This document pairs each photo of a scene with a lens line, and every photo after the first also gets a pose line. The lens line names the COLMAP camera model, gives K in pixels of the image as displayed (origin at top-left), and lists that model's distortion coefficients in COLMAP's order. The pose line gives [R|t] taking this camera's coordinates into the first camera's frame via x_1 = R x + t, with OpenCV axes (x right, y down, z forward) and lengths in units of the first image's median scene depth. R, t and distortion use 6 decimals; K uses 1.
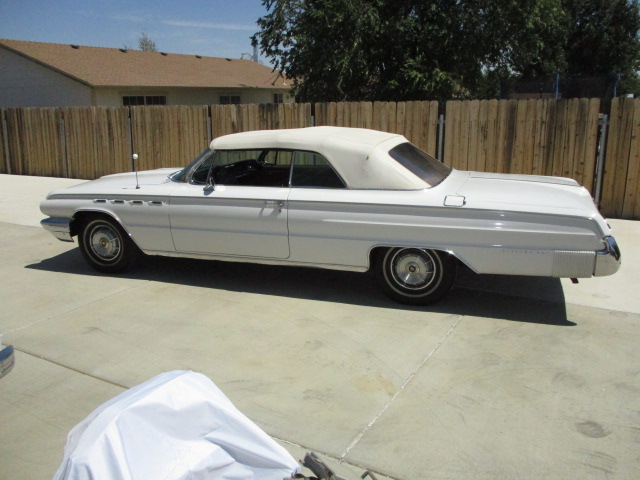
lens RADIAL K [[529.0, 0, 320.0], [0, 529.0, 240.0], [0, 0, 1]] dist [-0.033413, 0.001153]
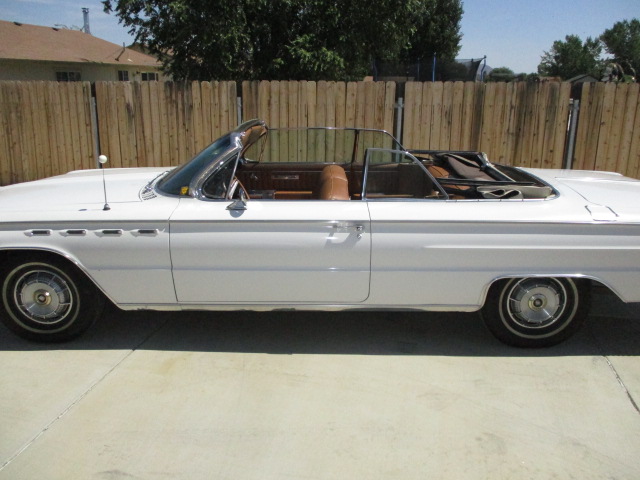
lens RADIAL K [[532.5, 0, 320.0], [0, 532.5, 240.0], [0, 0, 1]] dist [-0.020088, -0.005203]
pose [[0.950500, -0.067294, 0.303350, -0.196554], [0.058135, 0.997541, 0.039132, -0.047186], [-0.305237, -0.019560, 0.952075, 0.209096]]
